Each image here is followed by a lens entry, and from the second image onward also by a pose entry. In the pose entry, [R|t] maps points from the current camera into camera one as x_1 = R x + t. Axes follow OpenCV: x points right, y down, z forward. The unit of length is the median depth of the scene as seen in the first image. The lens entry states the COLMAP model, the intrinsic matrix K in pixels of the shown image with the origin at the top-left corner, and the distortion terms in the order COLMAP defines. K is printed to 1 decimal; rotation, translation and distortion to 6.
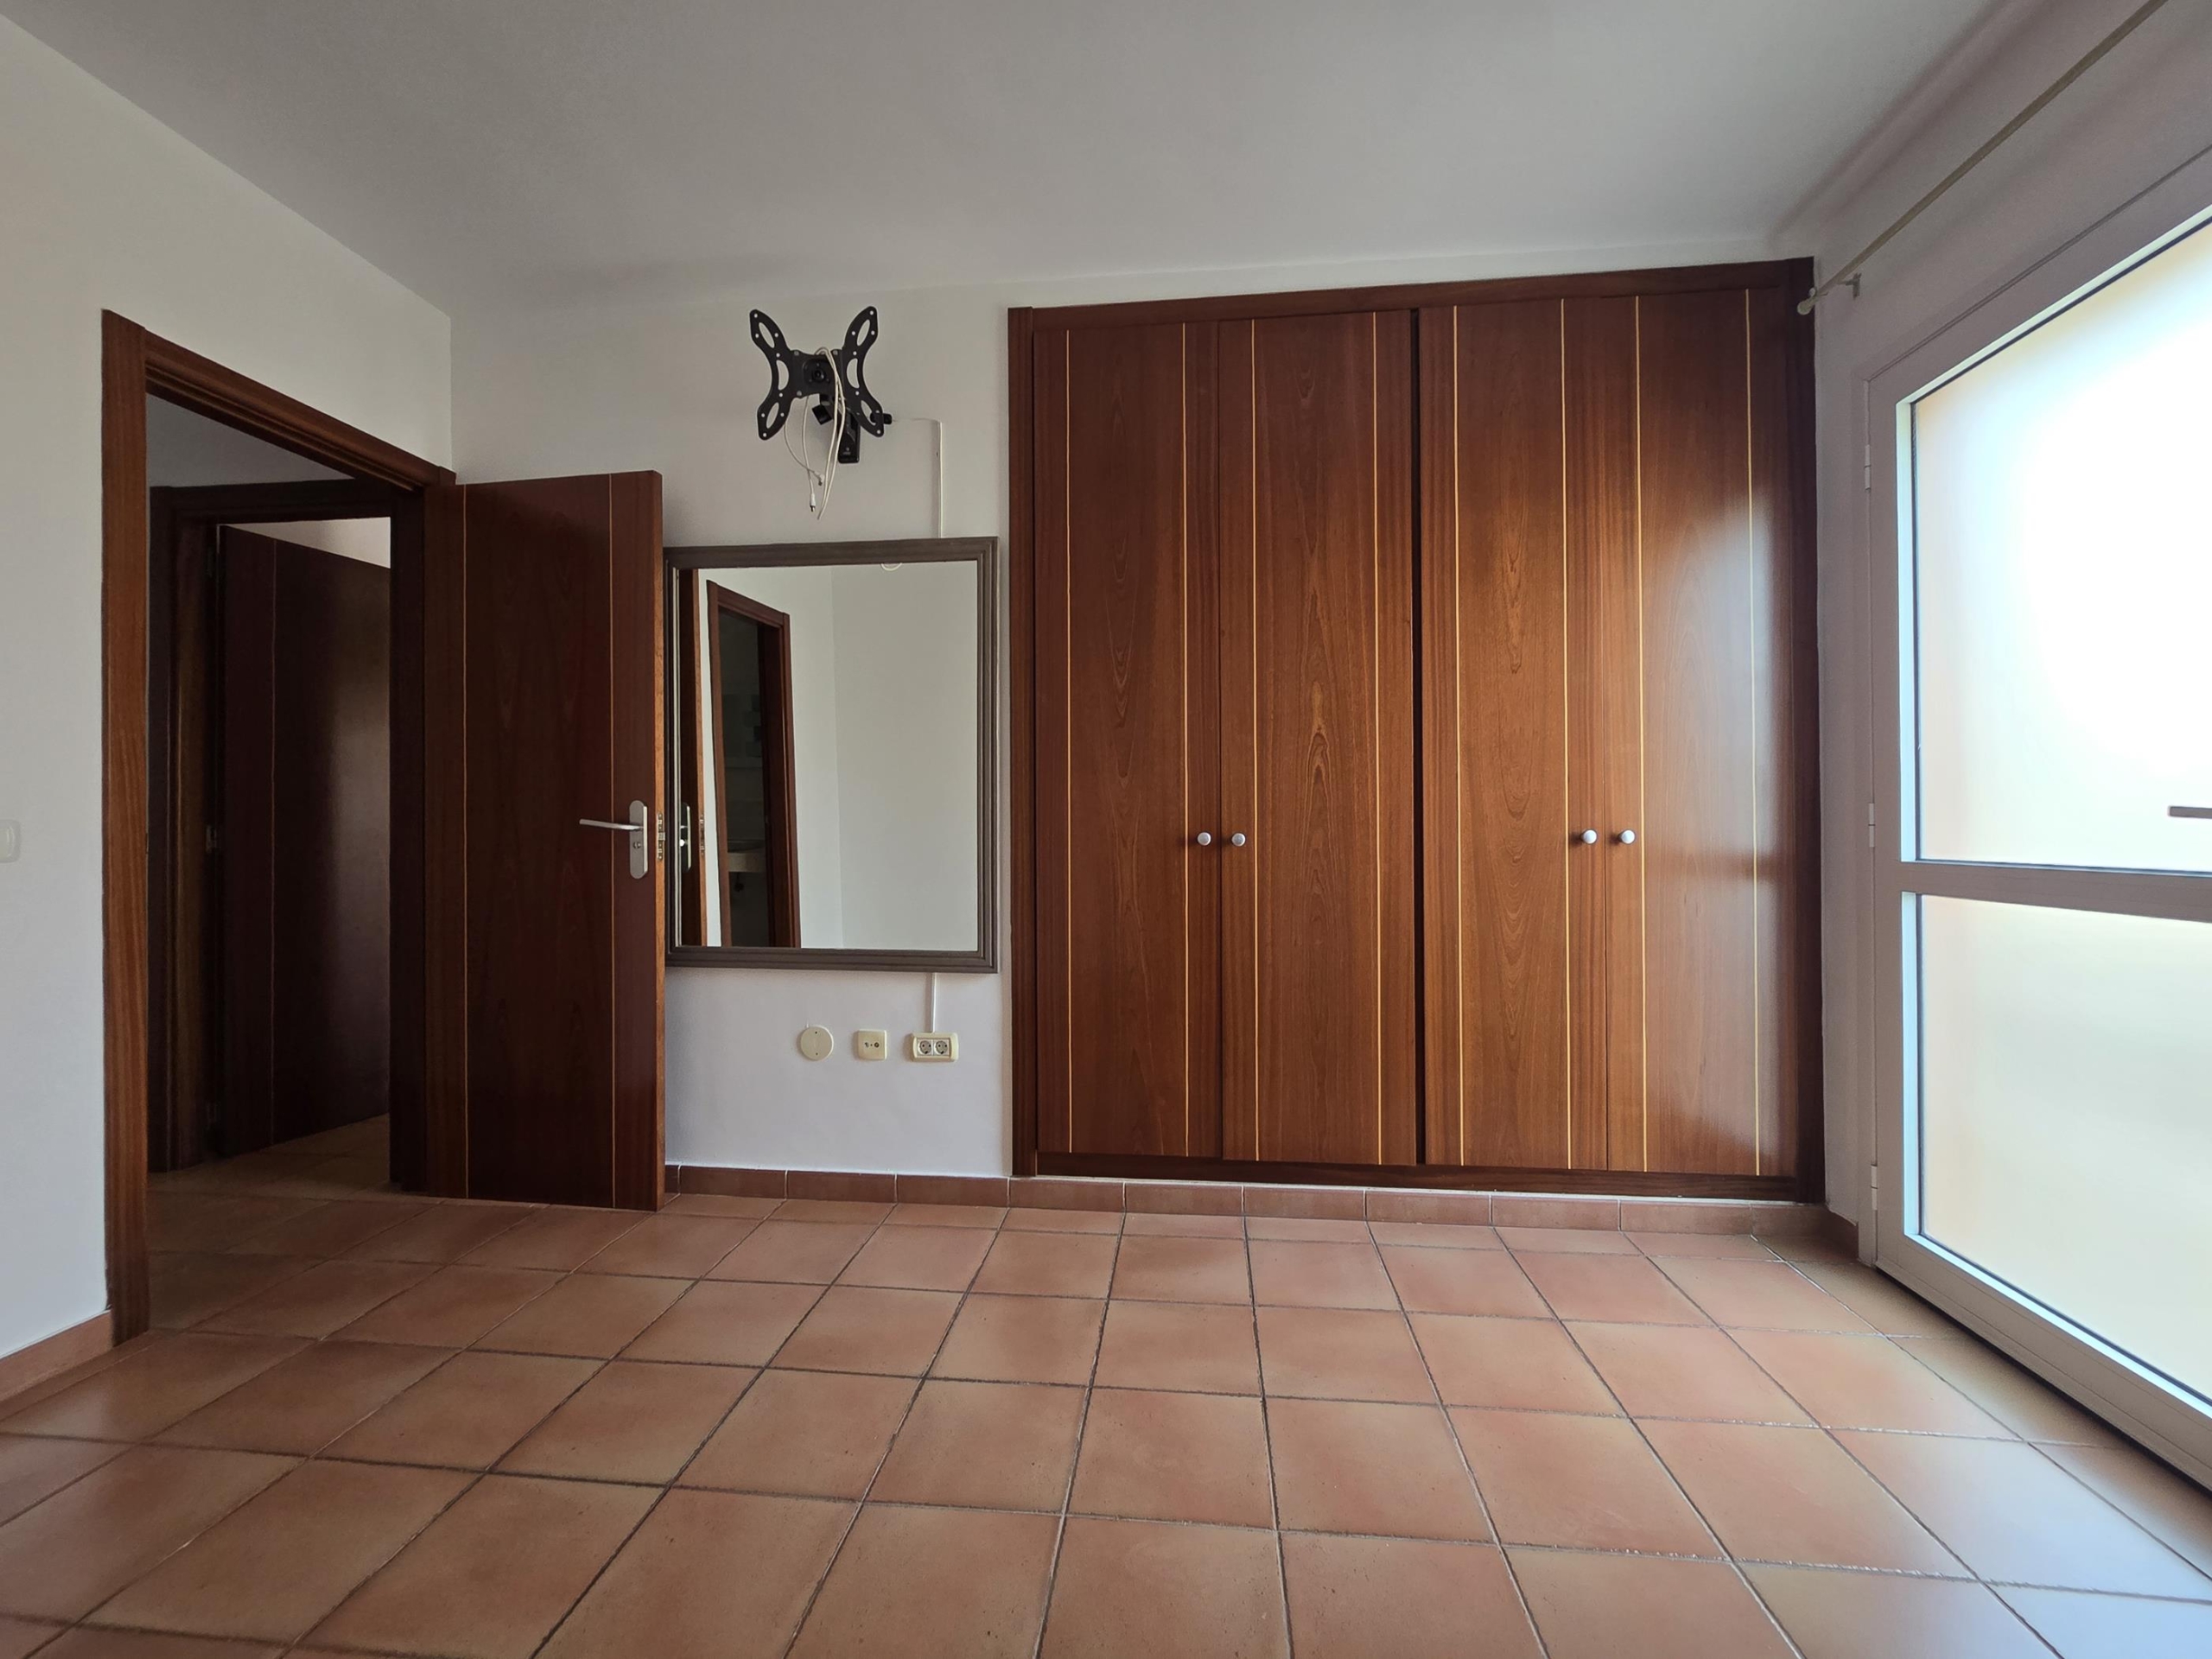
lens RADIAL K [[910.6, 0, 1115.4], [0, 910.6, 826.5], [0, 0, 1]] dist [-0.008870, 0.003265]
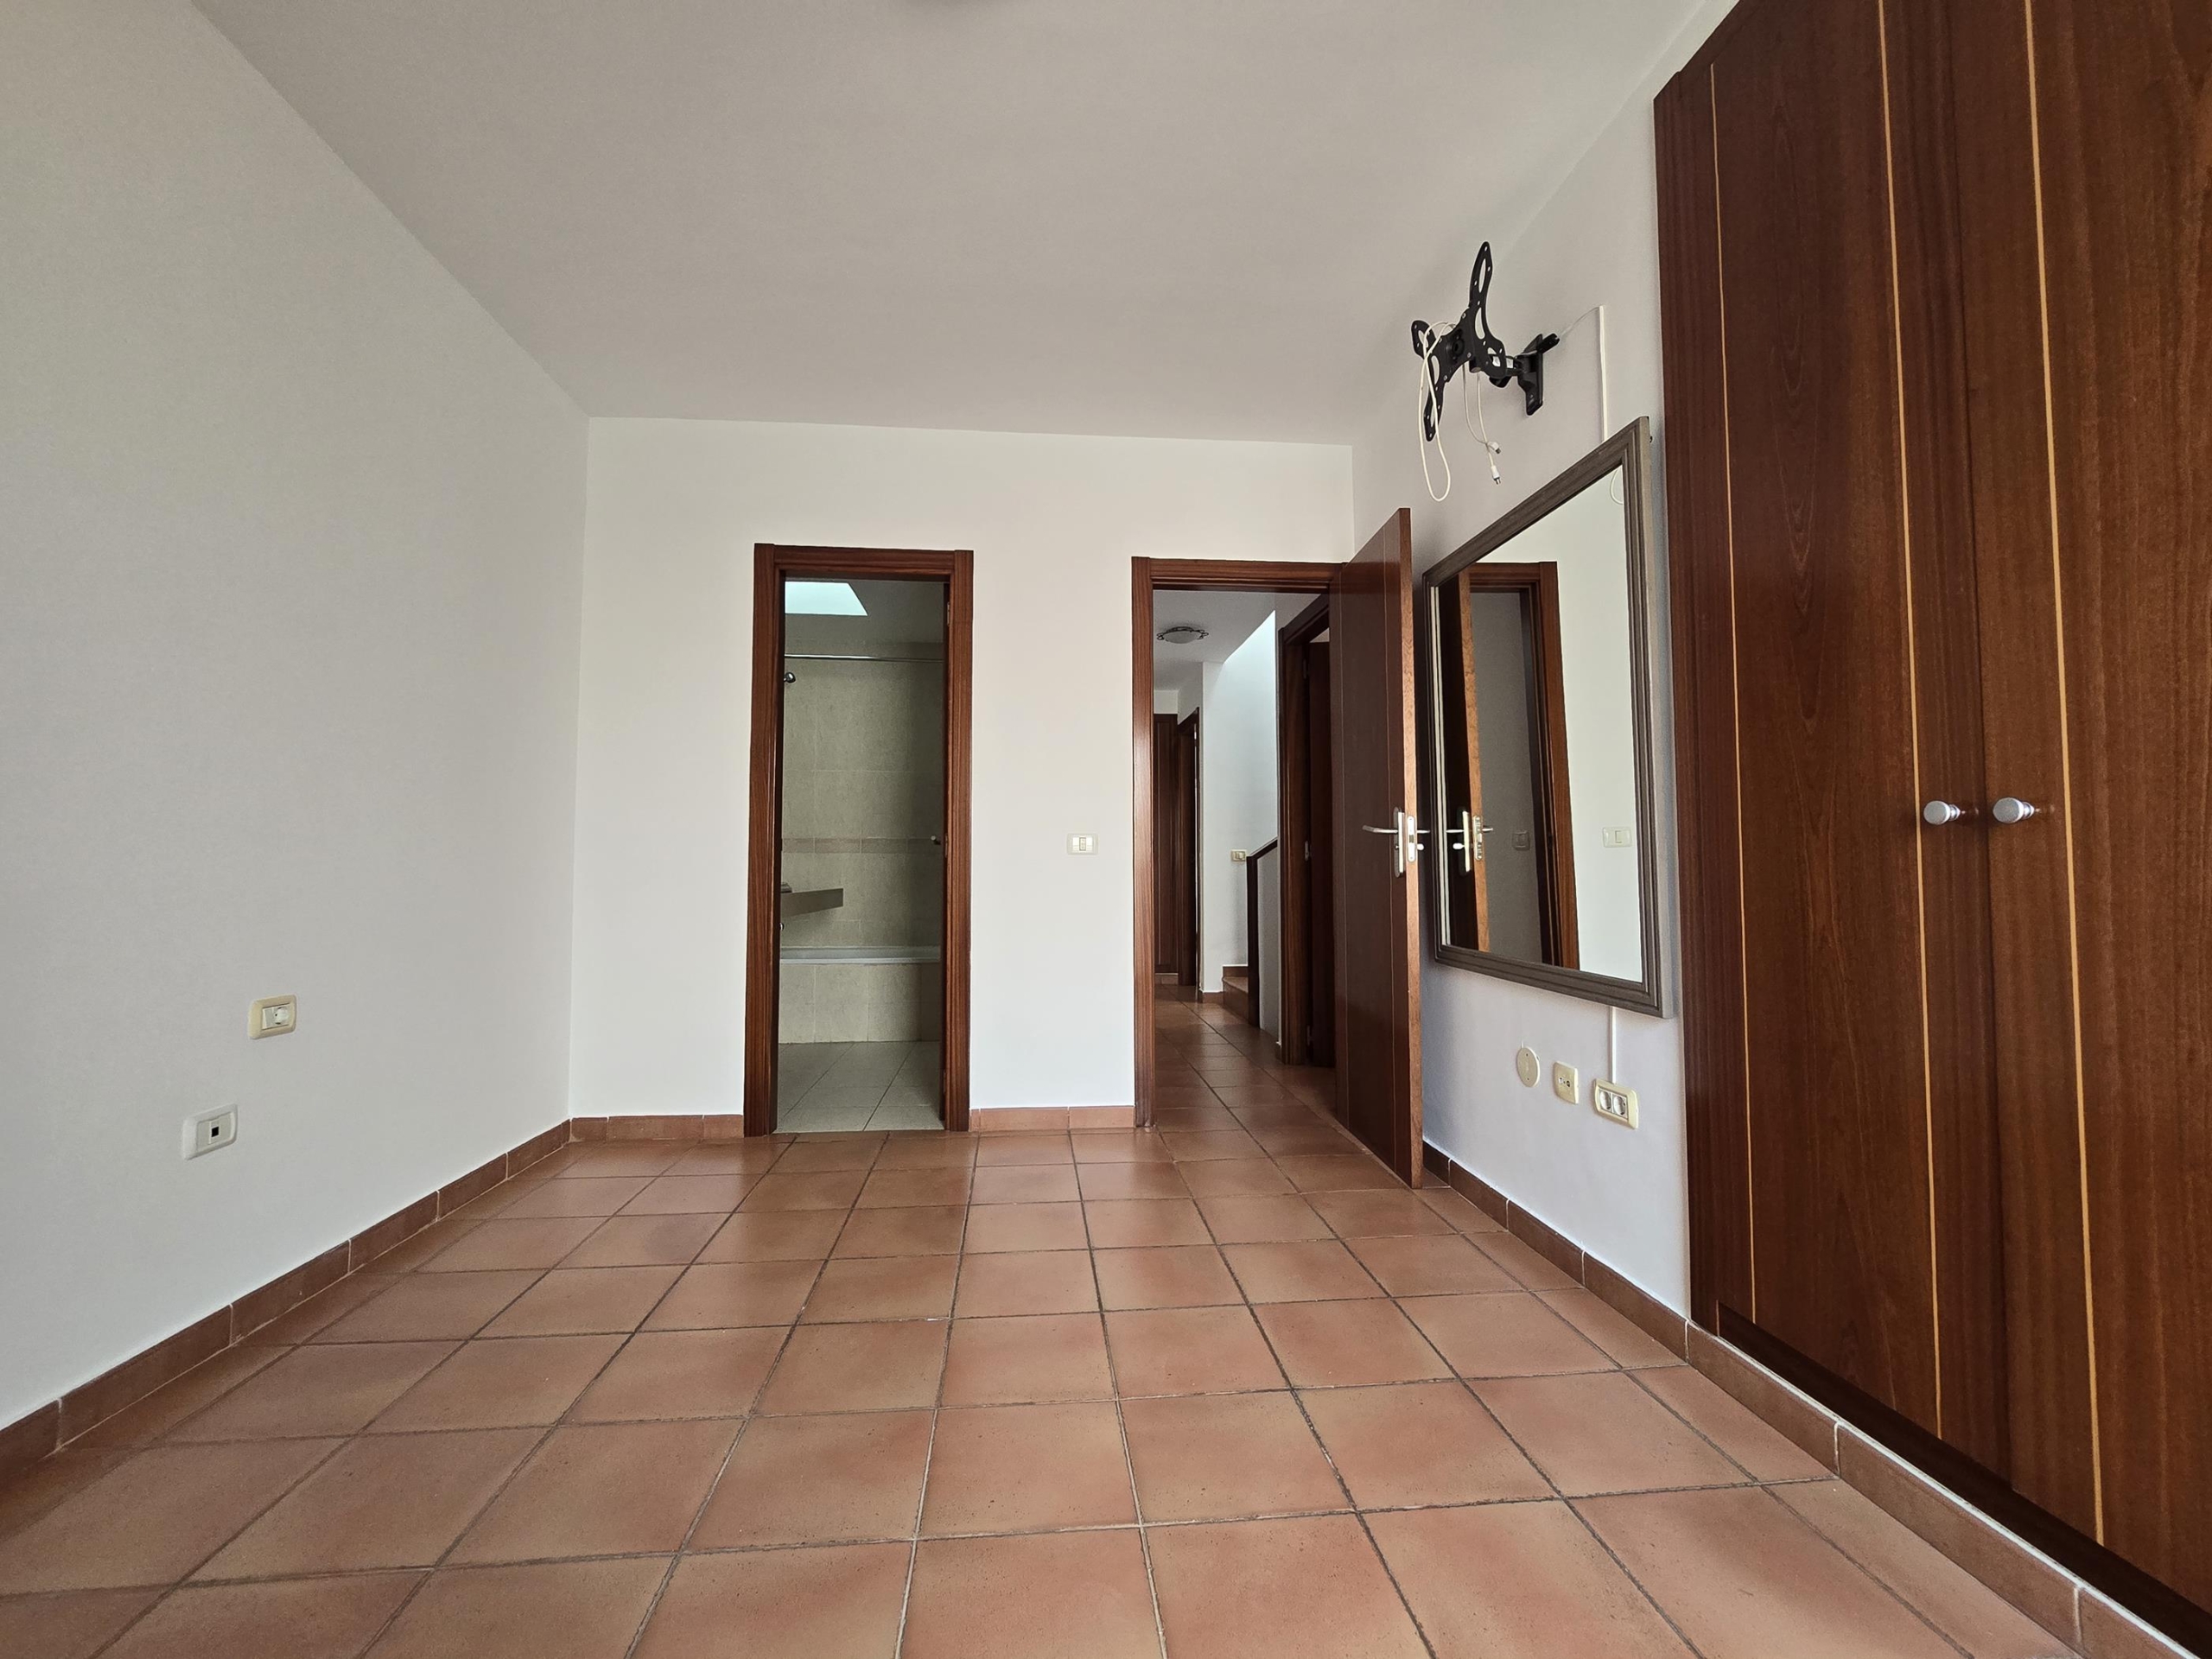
lens RADIAL K [[910.6, 0, 1096.0], [0, 910.6, 828.1], [0, 0, 1]] dist [-0.008870, 0.003265]
pose [[0.183297, -0.038163, -0.982317, 0.499253], [0.000954, 0.999253, -0.038643, 0.040393], [0.983057, 0.006146, 0.183196, 0.438202]]
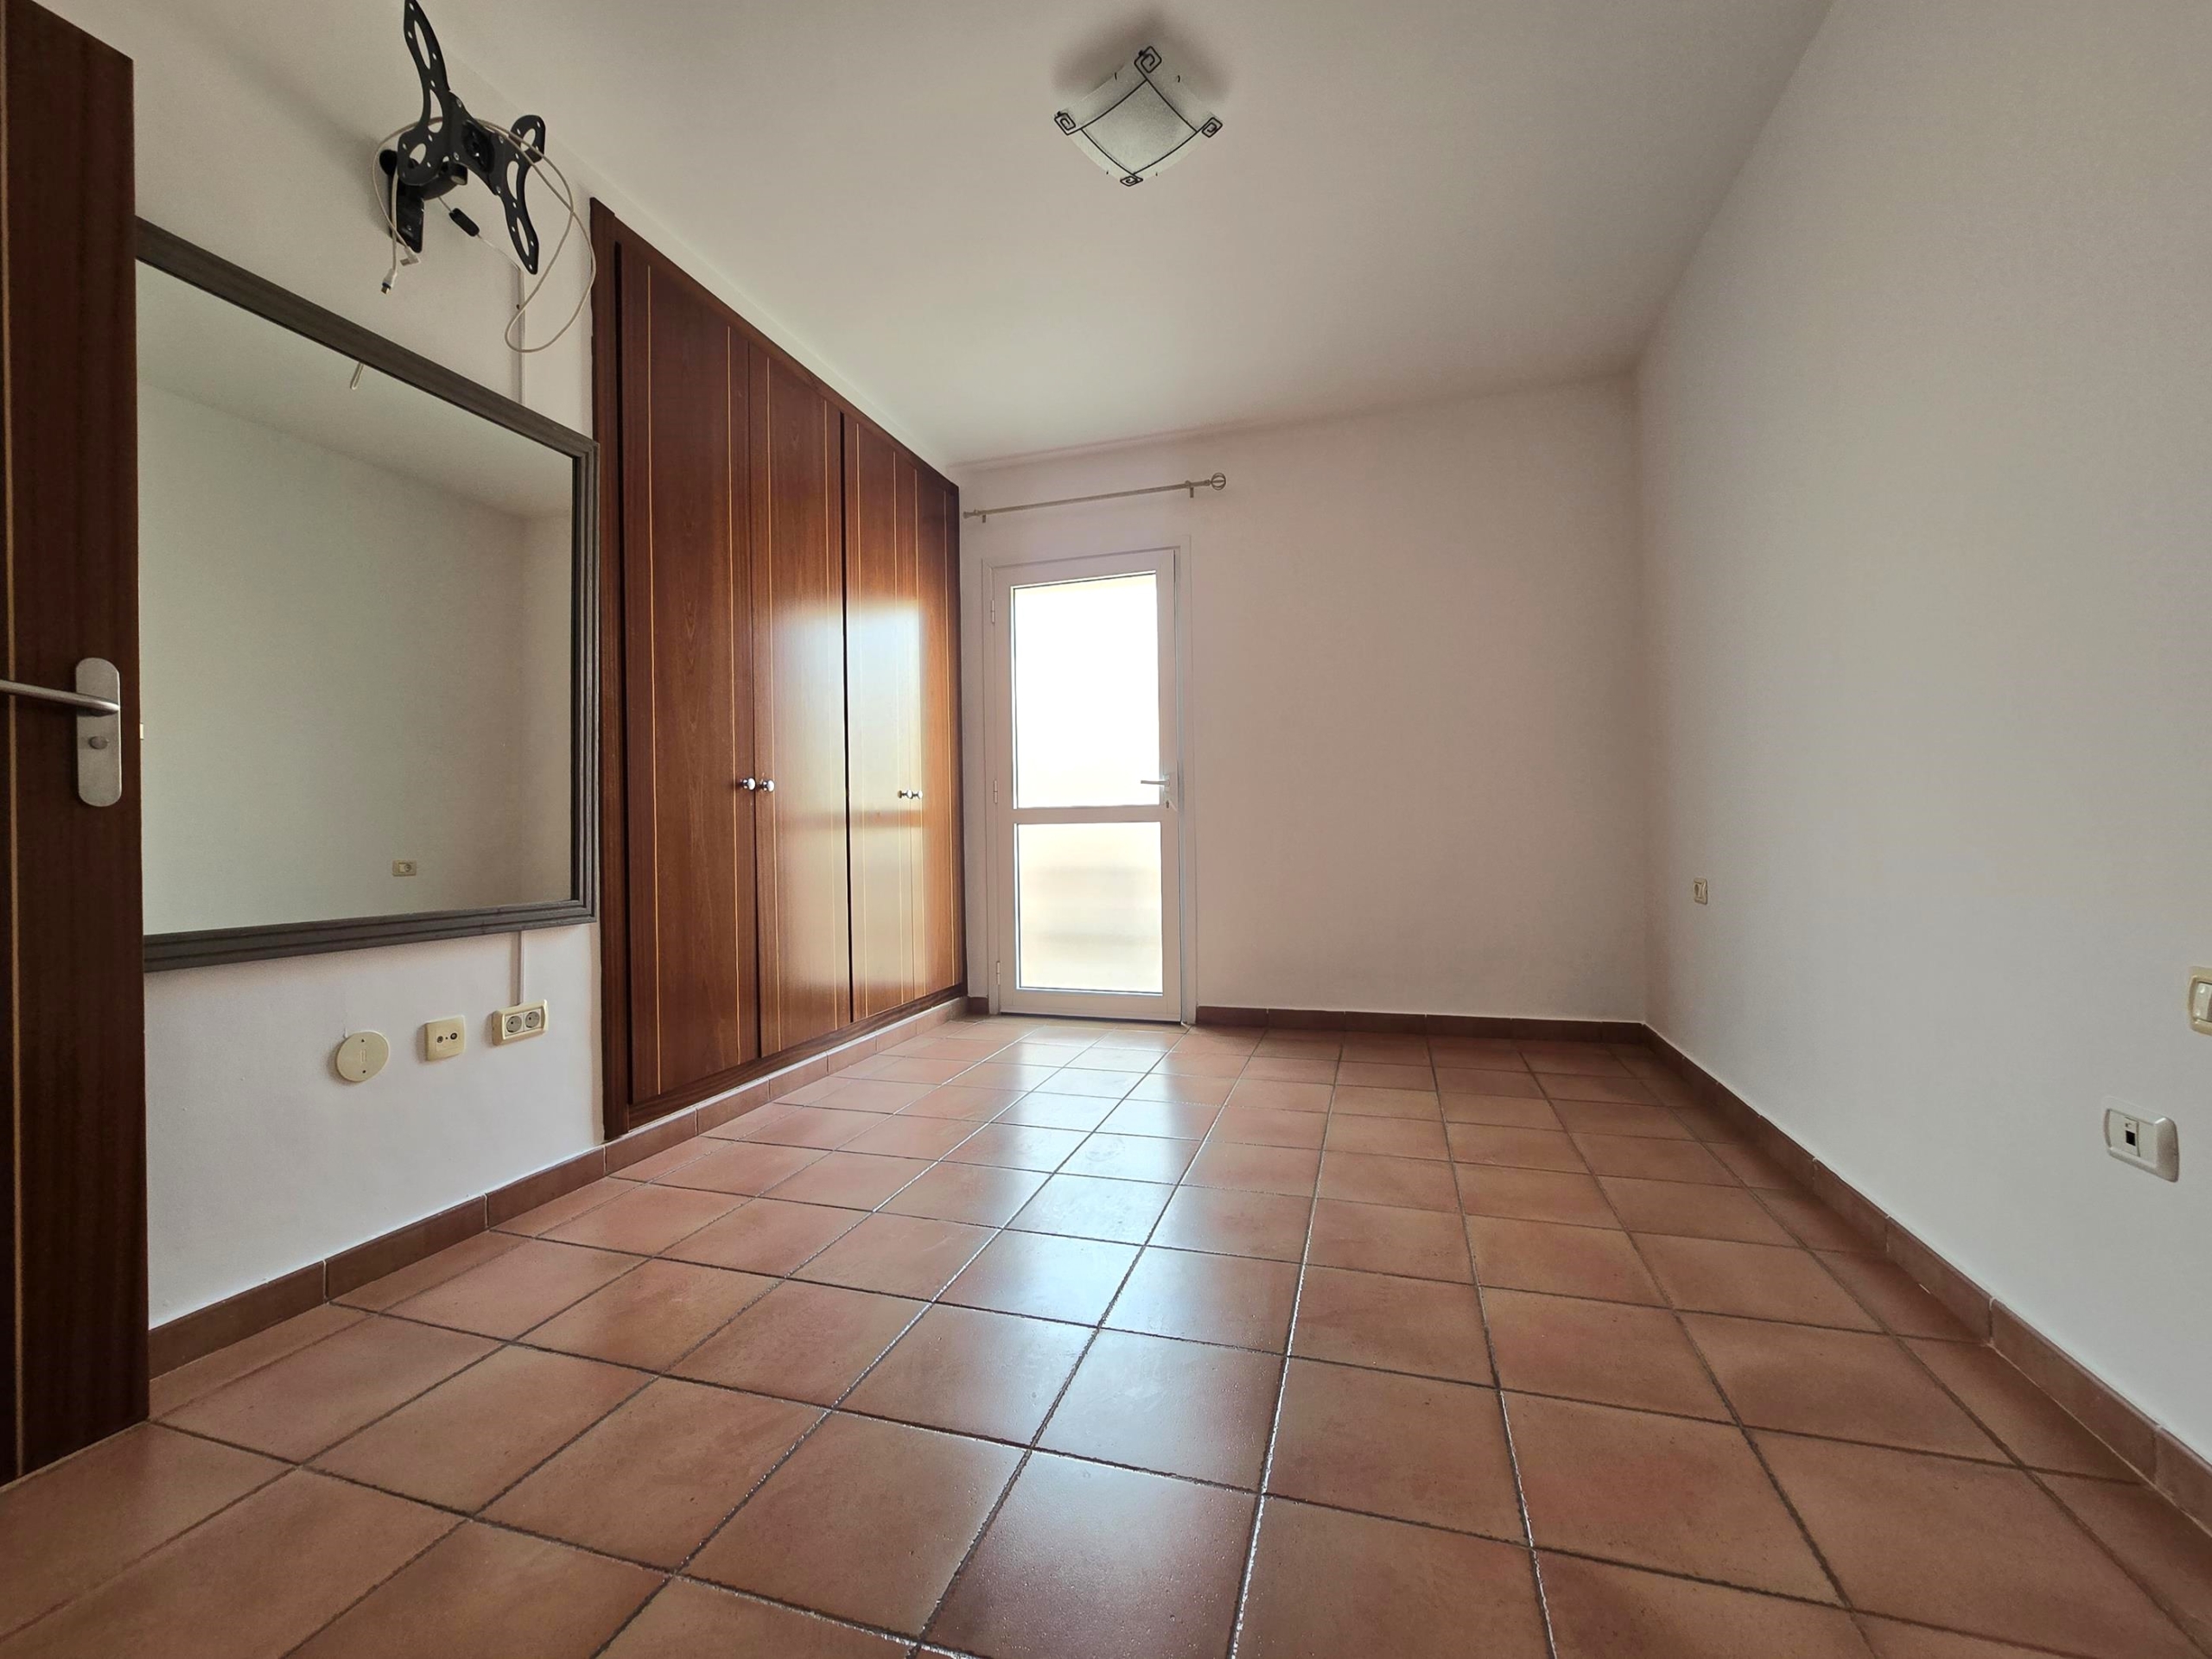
lens RADIAL K [[910.6, 0, 1119.0], [0, 910.6, 833.4], [0, 0, 1]] dist [-0.008870, 0.003265]
pose [[0.178056, -0.002216, 0.984018, -0.941874], [0.013776, 0.999905, -0.000241, 0.081650], [-0.983924, 0.013599, 0.178070, 0.327869]]
